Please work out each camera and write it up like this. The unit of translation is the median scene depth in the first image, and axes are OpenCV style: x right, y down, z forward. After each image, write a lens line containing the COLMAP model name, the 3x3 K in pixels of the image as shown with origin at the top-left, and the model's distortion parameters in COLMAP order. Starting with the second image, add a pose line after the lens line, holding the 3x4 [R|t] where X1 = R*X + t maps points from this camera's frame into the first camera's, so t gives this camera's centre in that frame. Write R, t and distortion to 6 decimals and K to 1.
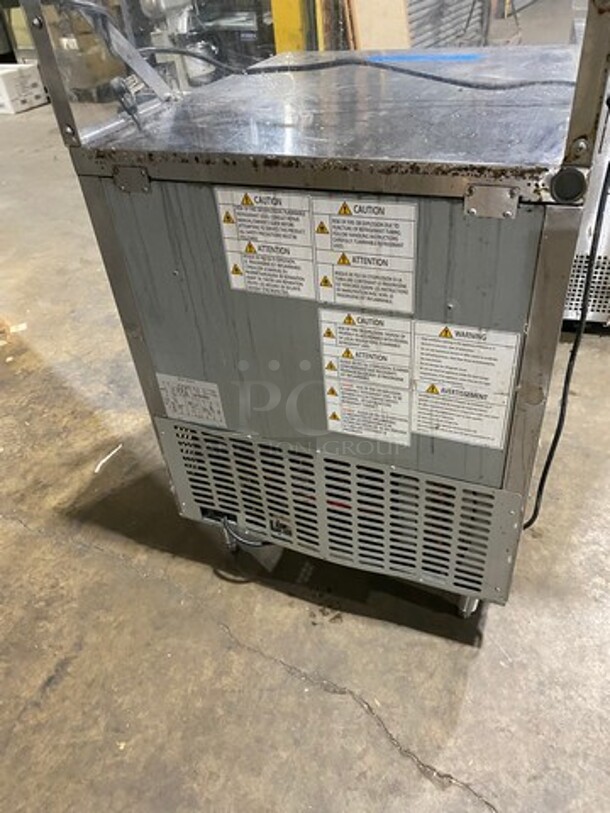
lens RADIAL K [[617.9, 0, 318.3], [0, 617.9, 402.7], [0, 0, 1]] dist [0.013186, -0.003526]
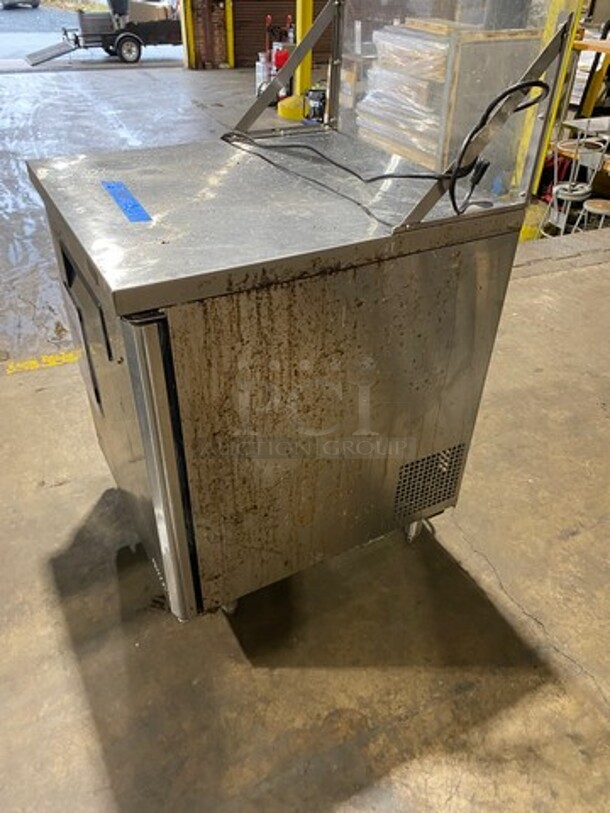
lens RADIAL K [[617.9, 0, 303.2], [0, 617.9, 411.2], [0, 0, 1]] dist [0.013186, -0.003526]
pose [[-0.768941, -0.327240, 0.549221, -0.561158], [0.420163, 0.388826, 0.819925, -0.926186], [-0.481863, 0.861237, -0.161490, 1.119573]]
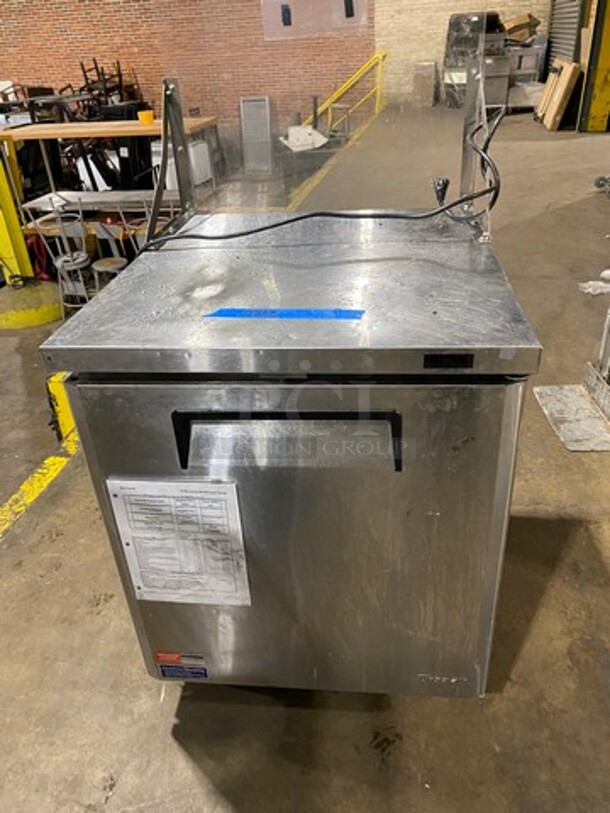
lens RADIAL K [[617.9, 0, 301.7], [0, 617.9, 402.5], [0, 0, 1]] dist [0.013186, -0.003526]
pose [[-0.954128, 0.248810, -0.166536, 0.261923], [-0.060251, 0.385286, 0.920828, -1.051252], [0.293275, 0.888621, -0.352621, 1.196269]]
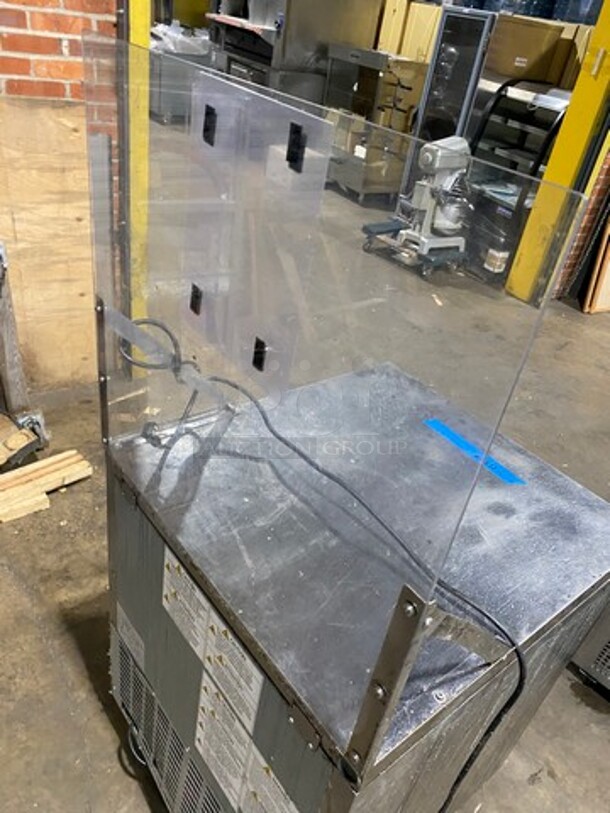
lens RADIAL K [[617.9, 0, 301.4], [0, 617.9, 409.1], [0, 0, 1]] dist [0.013186, -0.003526]
pose [[0.848077, 0.437502, -0.298928, 0.178191], [-0.463743, 0.885759, -0.019298, -0.399021], [0.256335, 0.154992, 0.954081, -0.076329]]
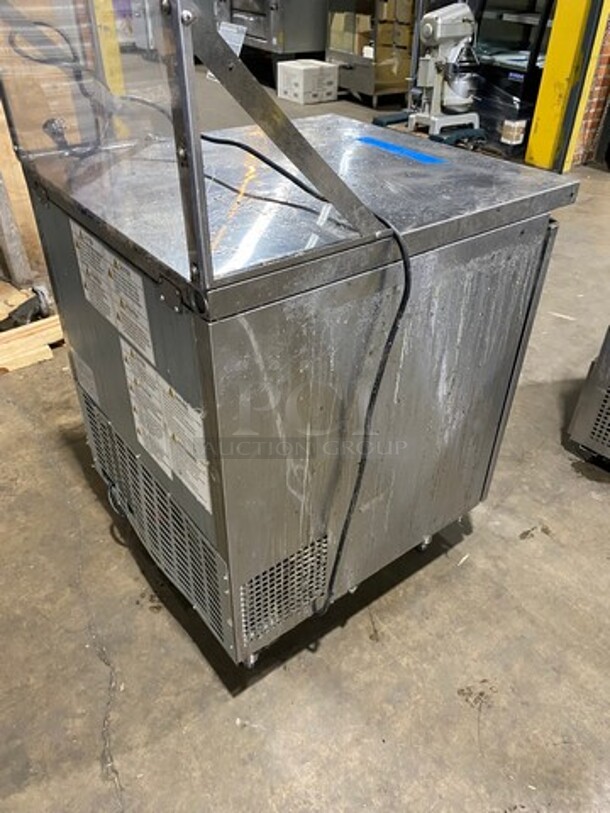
lens RADIAL K [[617.9, 0, 305.7], [0, 617.9, 397.5], [0, 0, 1]] dist [0.013186, -0.003526]
pose [[0.857031, 0.365832, -0.362857, 0.482367], [-0.372583, 0.926425, 0.054018, -0.149923], [0.355921, 0.088899, 0.930278, 0.023673]]
